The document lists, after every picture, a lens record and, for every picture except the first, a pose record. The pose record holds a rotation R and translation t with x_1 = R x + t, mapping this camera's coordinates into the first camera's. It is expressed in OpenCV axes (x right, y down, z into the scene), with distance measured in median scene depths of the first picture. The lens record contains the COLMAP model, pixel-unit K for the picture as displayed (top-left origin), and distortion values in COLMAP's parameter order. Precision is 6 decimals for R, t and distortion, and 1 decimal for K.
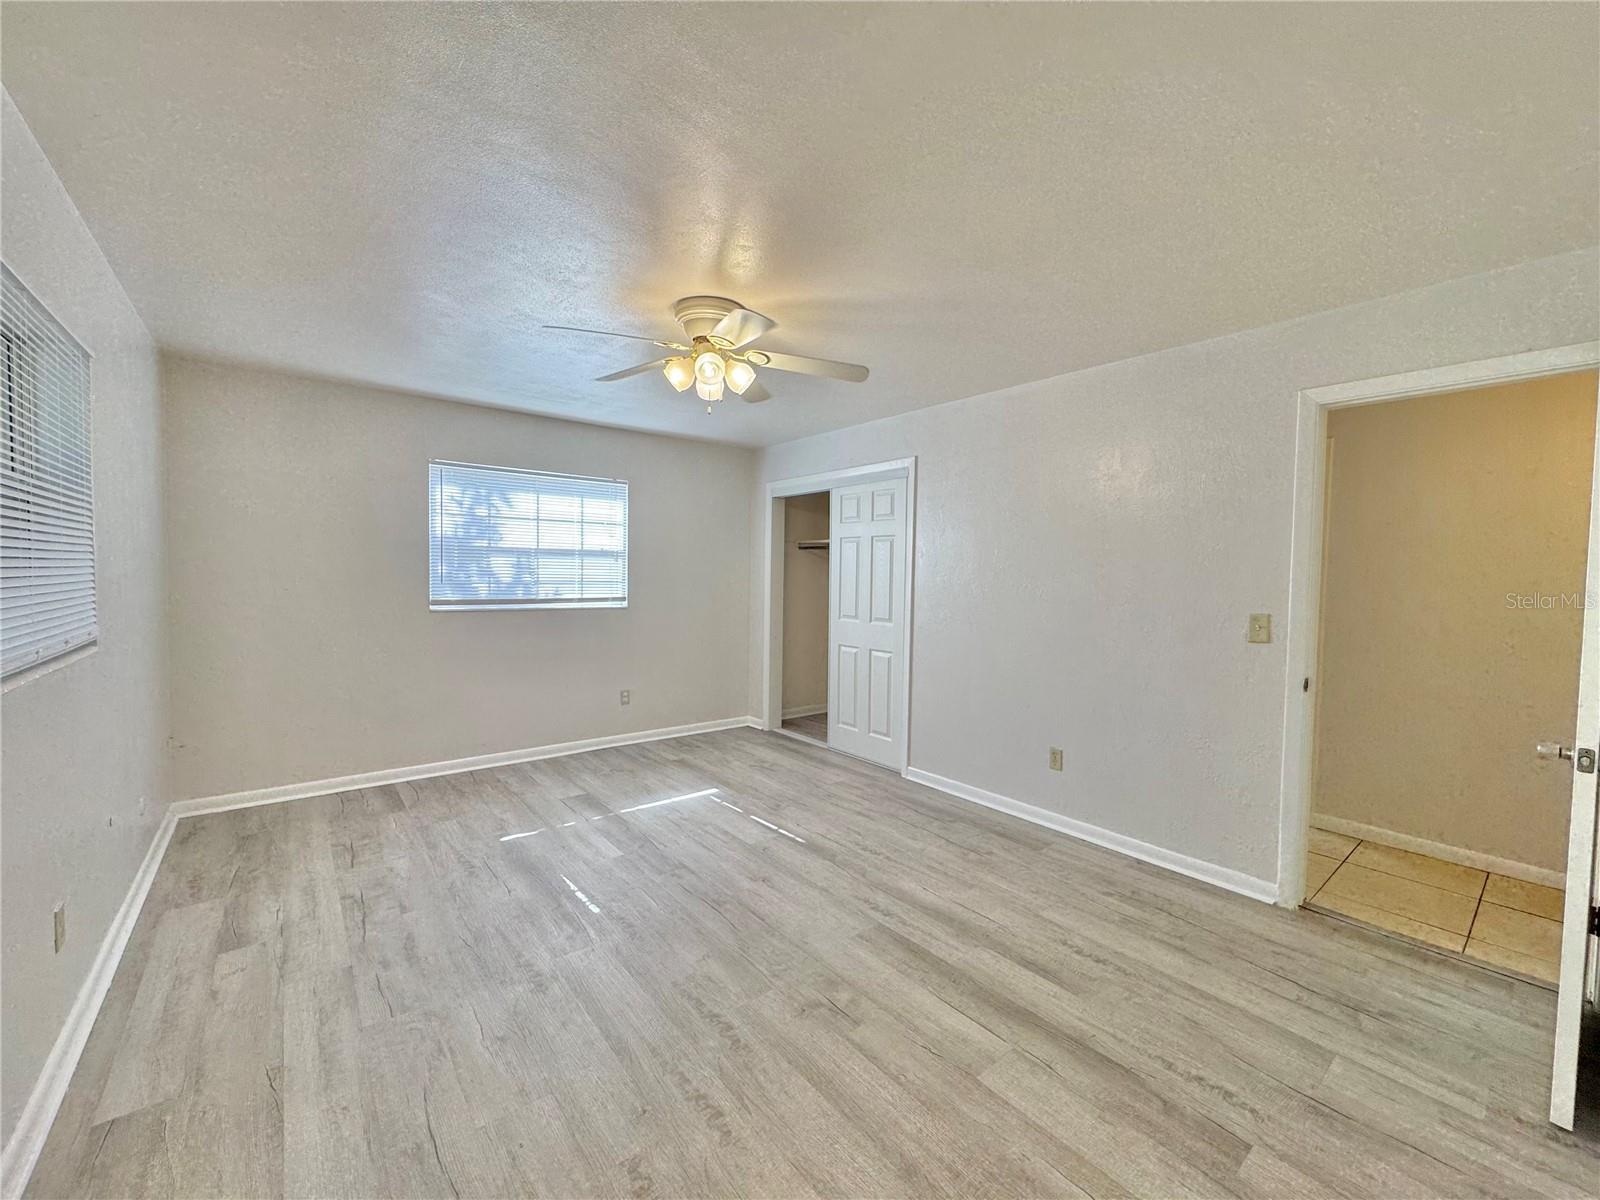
lens RADIAL K [[637.6, 0, 802.9], [0, 637.6, 599.1], [0, 0, 1]] dist [-0.001227, -0.000030]
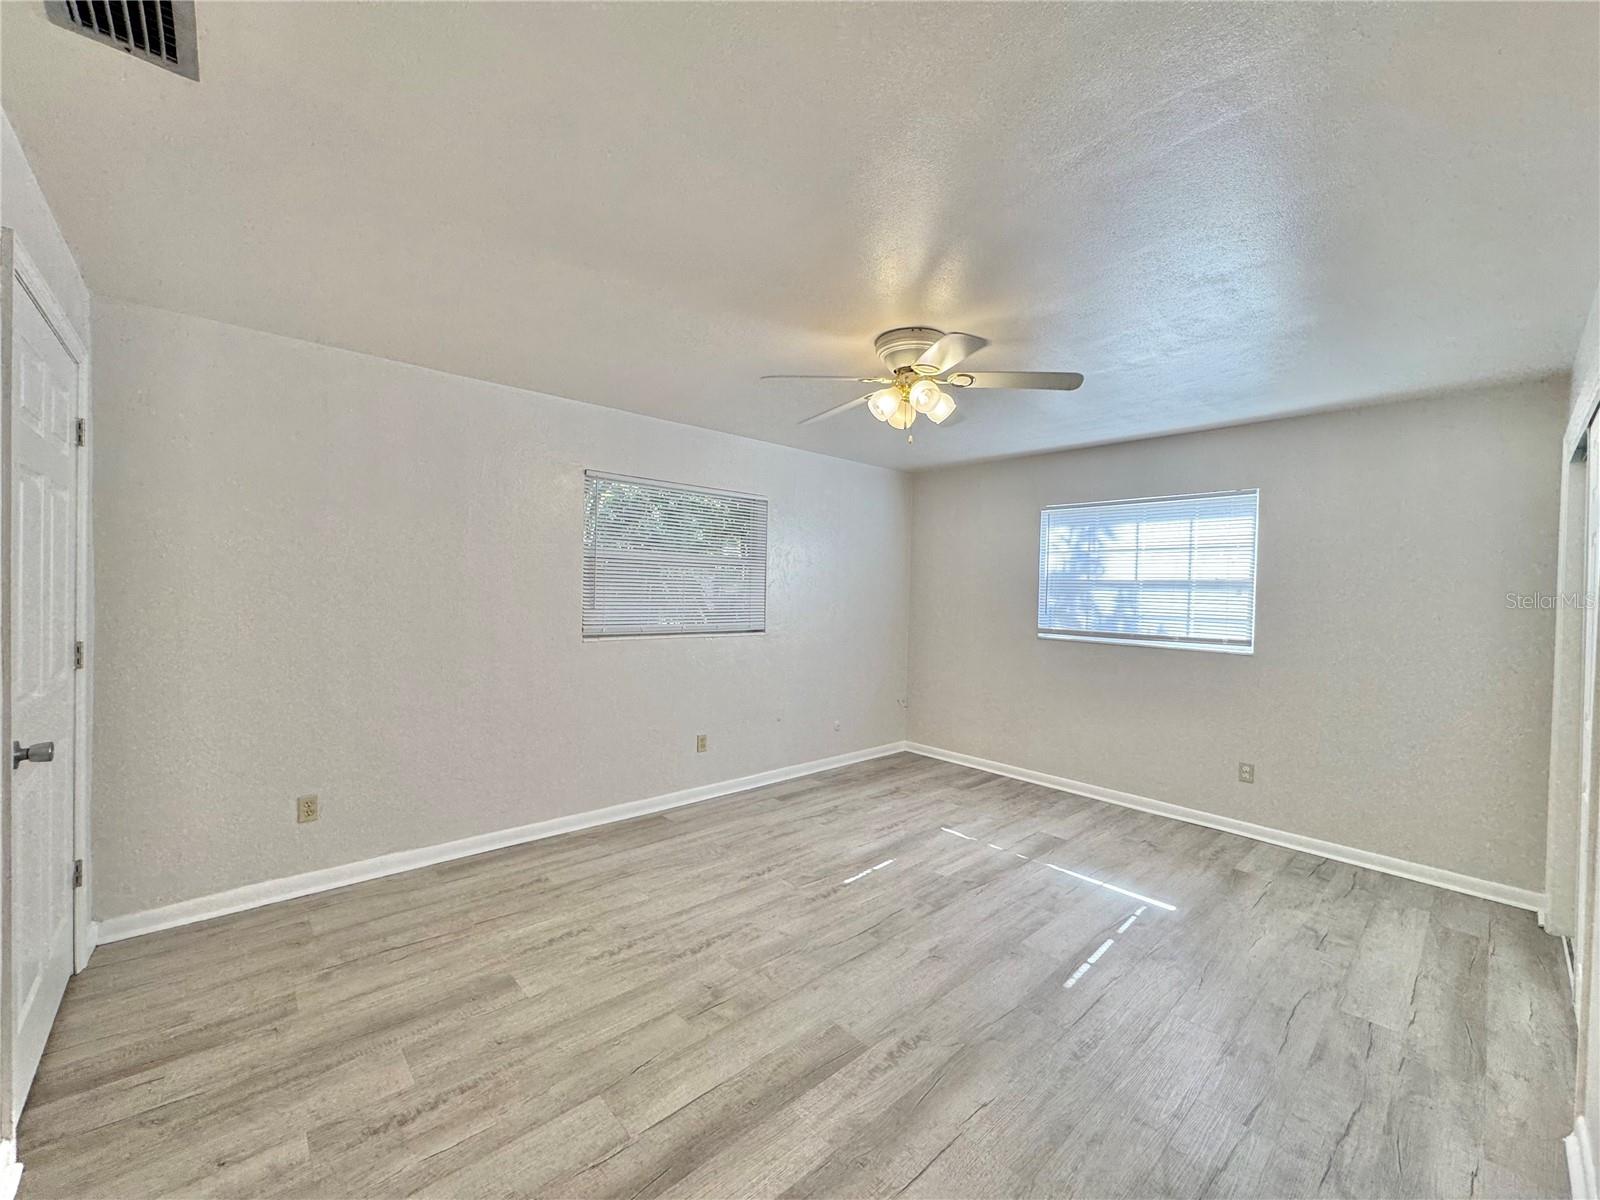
lens RADIAL K [[637.6, 0, 802.9], [0, 637.6, 599.1], [0, 0, 1]] dist [-0.001227, -0.000030]
pose [[0.061544, -0.000791, -0.998104, 0.537300], [-0.062355, 0.998043, -0.004635, -0.019102], [0.996155, 0.062522, 0.061374, 0.500780]]
